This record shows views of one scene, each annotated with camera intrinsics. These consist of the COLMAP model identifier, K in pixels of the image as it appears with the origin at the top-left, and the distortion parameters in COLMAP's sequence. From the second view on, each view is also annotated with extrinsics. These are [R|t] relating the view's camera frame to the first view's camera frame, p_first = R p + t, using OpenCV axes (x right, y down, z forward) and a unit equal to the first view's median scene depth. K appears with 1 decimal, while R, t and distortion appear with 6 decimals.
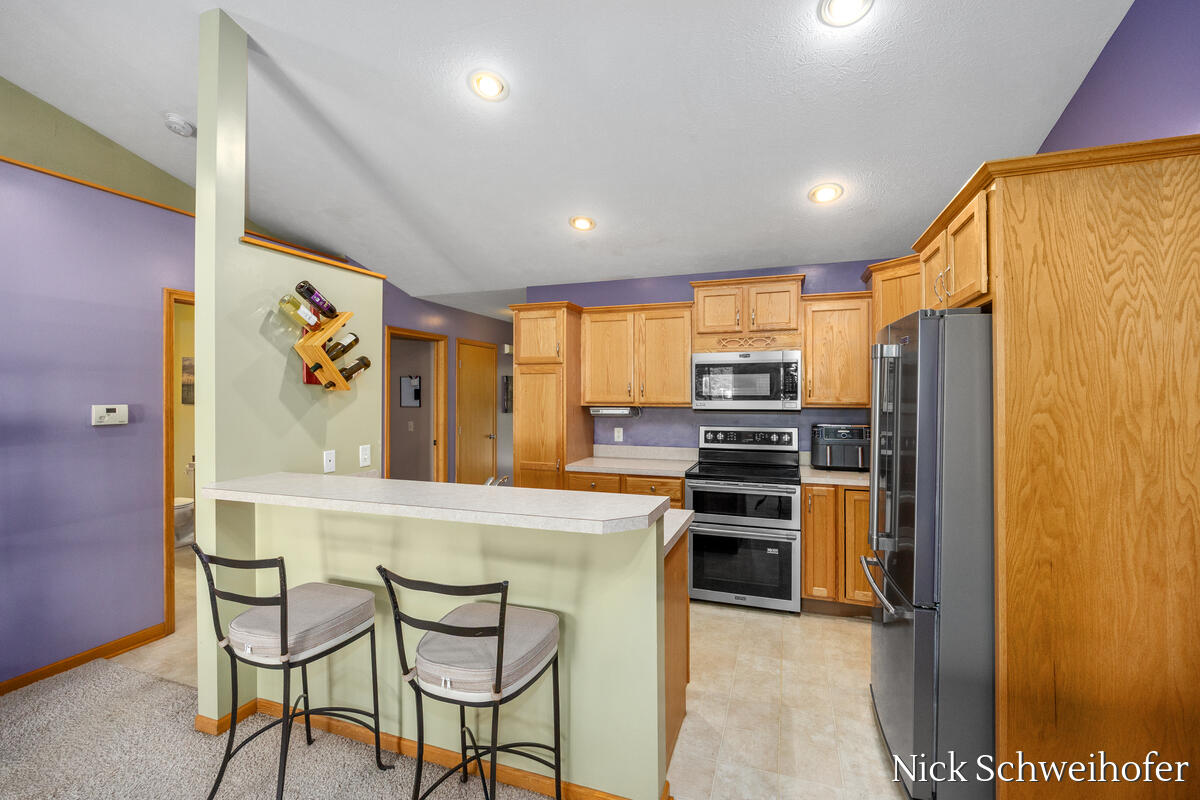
lens RADIAL K [[513.5, 0, 599.0], [0, 513.5, 400.1], [0, 0, 1]] dist [-0.002373, -0.000068]
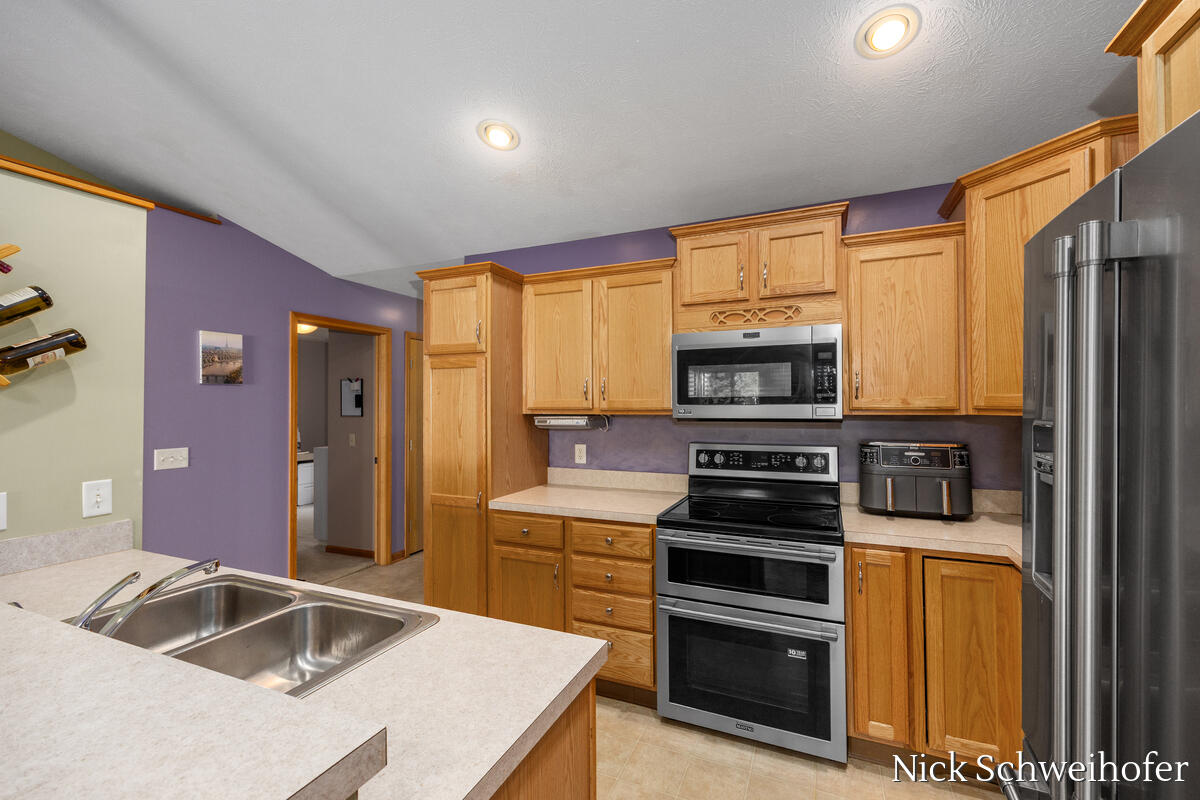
lens RADIAL K [[494.1, 0, 605.6], [0, 494.1, 404.3], [0, 0, 1]] dist [0.010544, -0.000191]
pose [[0.998028, -0.004307, -0.062628, 0.135548], [0.003642, 0.999936, -0.010729, 0.006011], [0.062670, 0.010480, 0.997979, 0.359624]]
